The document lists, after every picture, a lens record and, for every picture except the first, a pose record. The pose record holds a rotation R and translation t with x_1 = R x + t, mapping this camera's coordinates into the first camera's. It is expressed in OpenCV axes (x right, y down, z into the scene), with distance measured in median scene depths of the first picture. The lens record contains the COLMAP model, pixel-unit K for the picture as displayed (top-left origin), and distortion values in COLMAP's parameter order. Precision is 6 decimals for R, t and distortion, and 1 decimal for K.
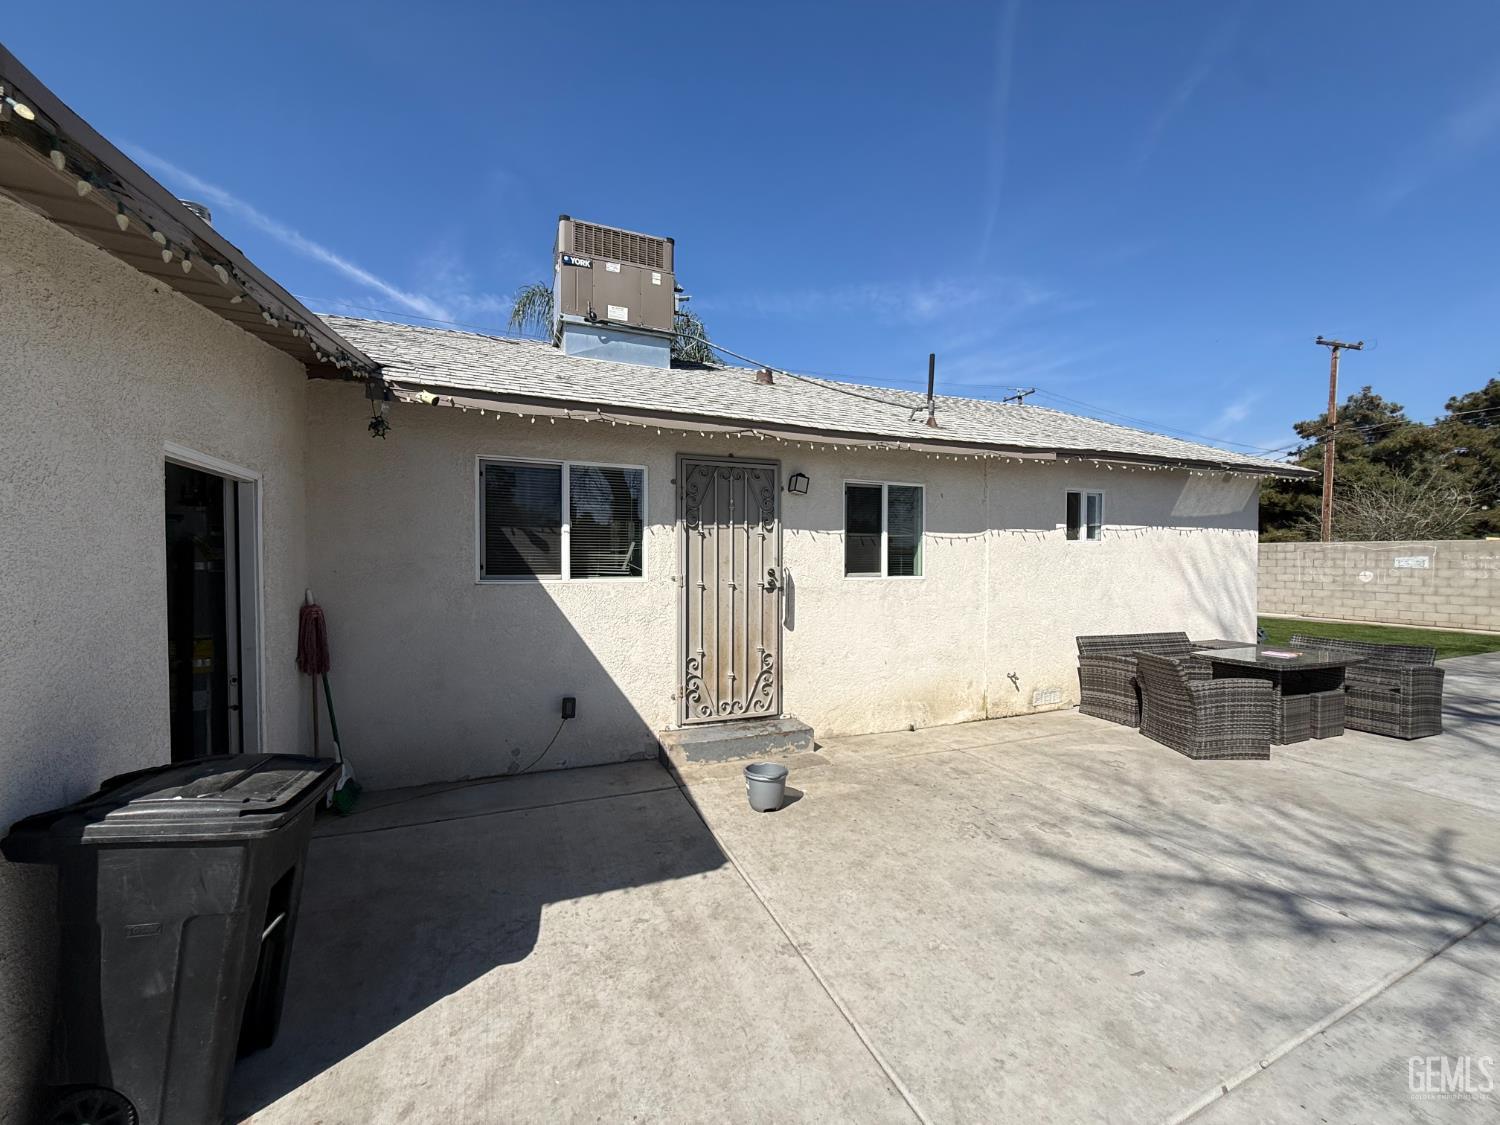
lens RADIAL K [[595.9, 0, 751.6], [0, 595.9, 561.0], [0, 0, 1]] dist [0.000269, 0.000099]
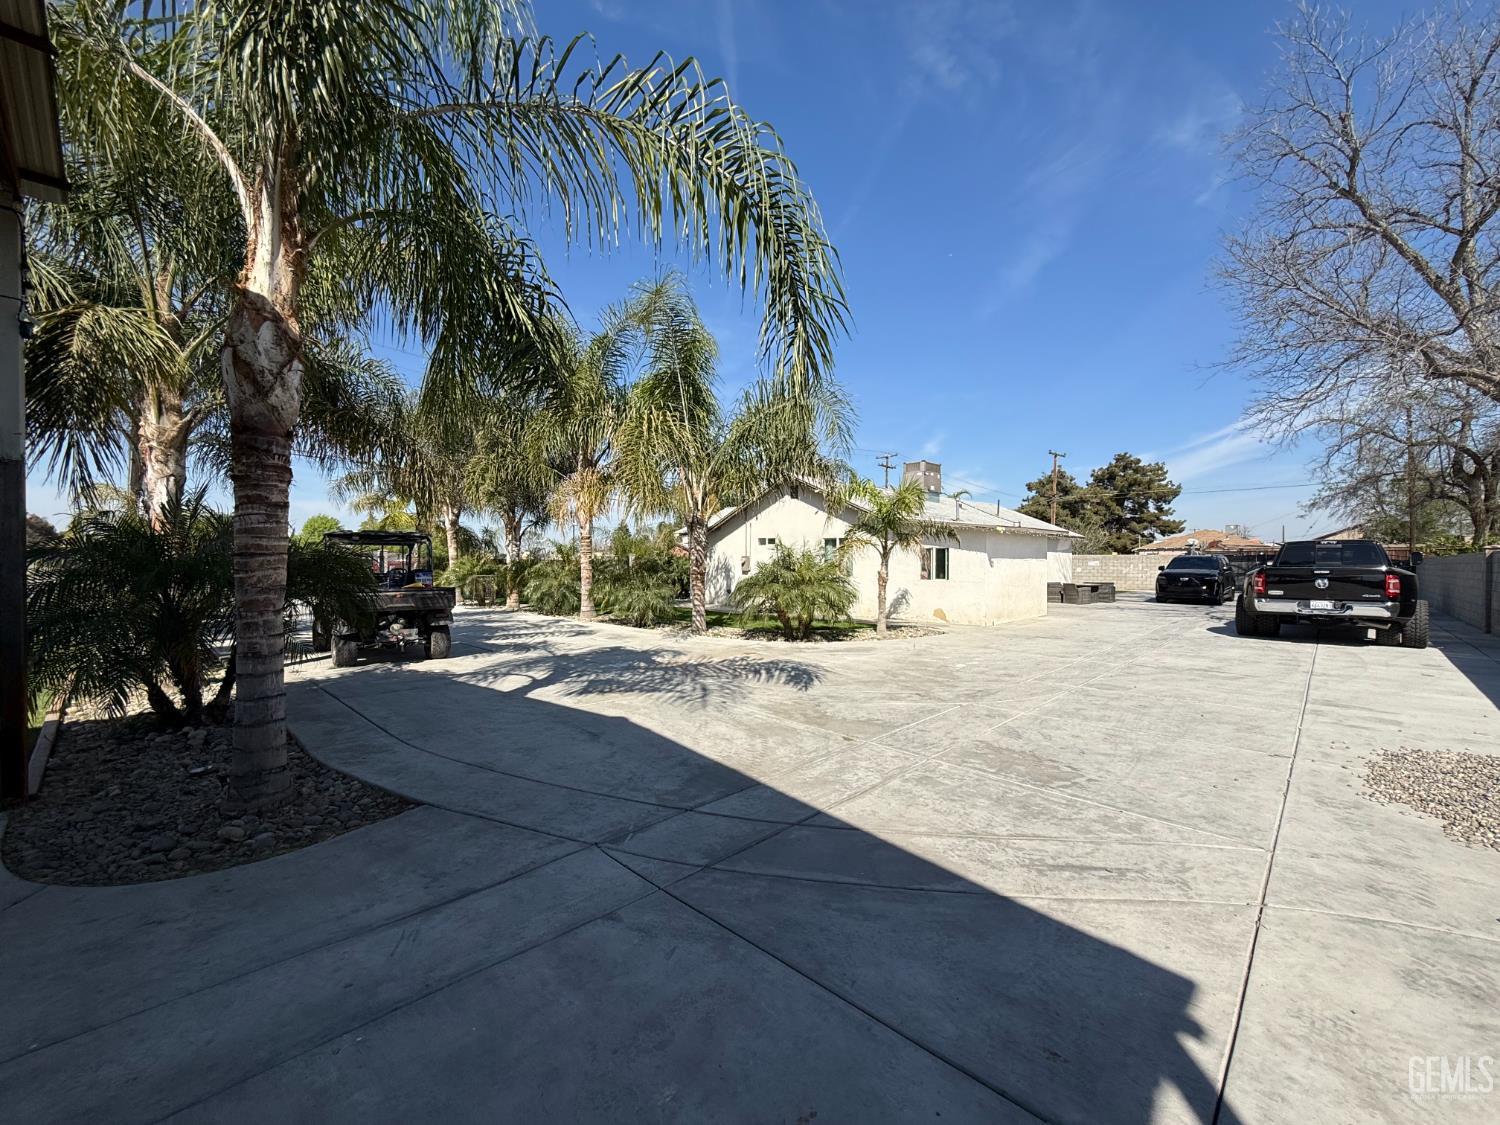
lens RADIAL K [[595.9, 0, 752.1], [0, 595.9, 564.6], [0, 0, 1]] dist [0.000269, 0.000099]
pose [[0.936402, -0.002300, 0.350923, -0.449367], [0.003371, 0.999991, -0.002441, 0.003250], [-0.350914, 0.003469, 0.936401, -0.339140]]
